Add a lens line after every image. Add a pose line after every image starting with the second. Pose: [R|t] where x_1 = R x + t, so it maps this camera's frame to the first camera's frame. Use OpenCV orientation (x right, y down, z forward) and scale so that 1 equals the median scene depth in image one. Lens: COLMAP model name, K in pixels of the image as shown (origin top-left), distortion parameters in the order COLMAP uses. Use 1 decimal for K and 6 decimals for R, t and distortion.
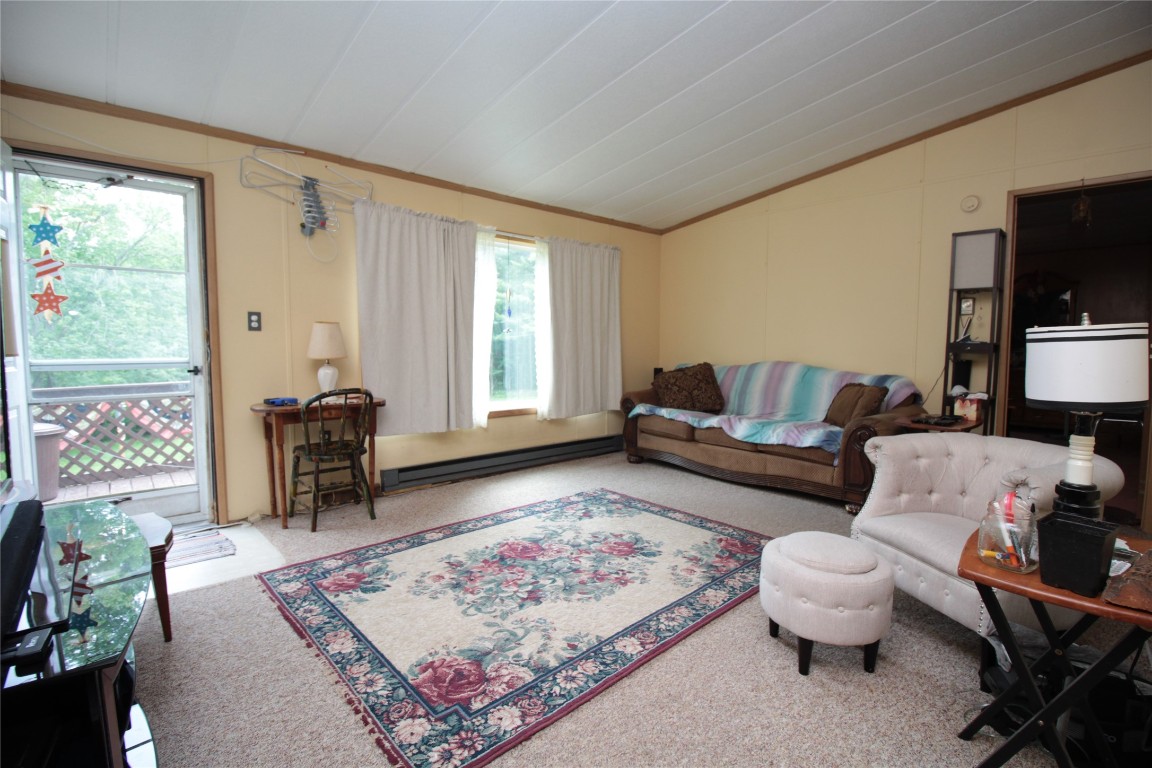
lens RADIAL K [[534.9, 0, 582.4], [0, 534.9, 379.0], [0, 0, 1]] dist [-0.007446, -0.001457]
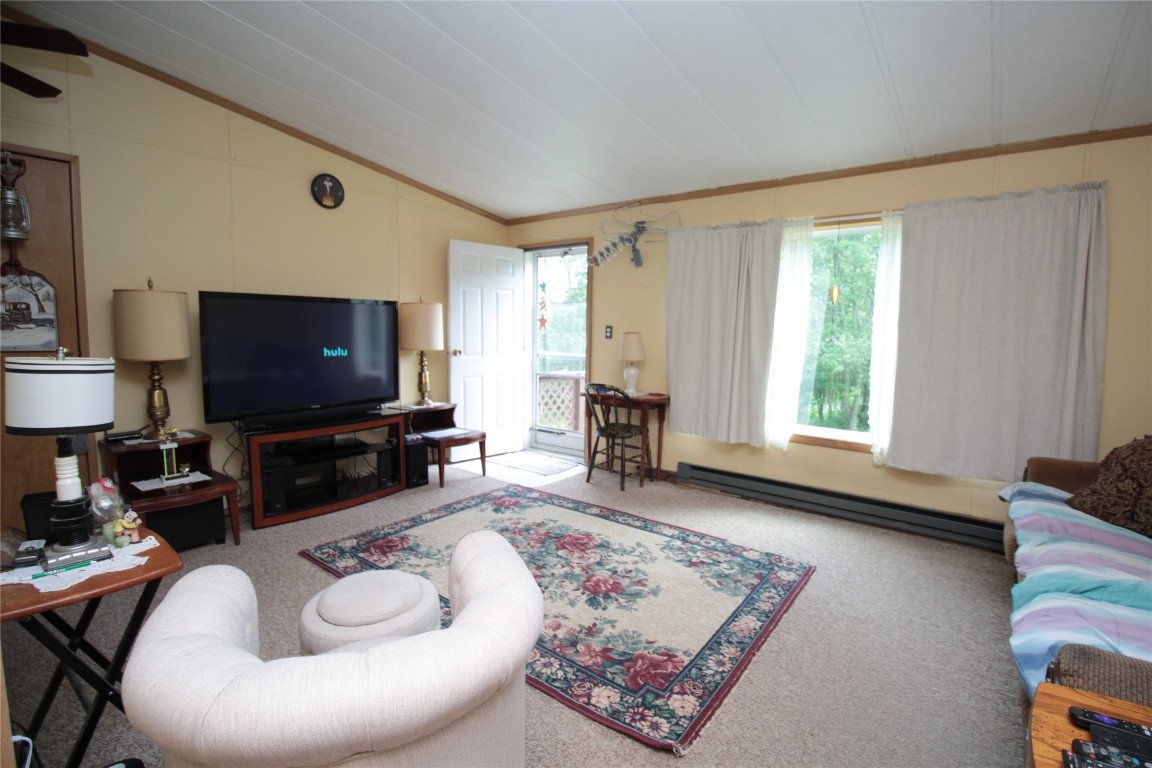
lens RADIAL K [[534.9, 0, 581.1], [0, 534.9, 384.0], [0, 0, 1]] dist [-0.007446, -0.001457]
pose [[0.157613, 0.098431, -0.982583, 0.901641], [-0.084137, 0.992740, 0.085953, -0.095873], [0.983910, 0.069124, 0.164751, 0.771849]]
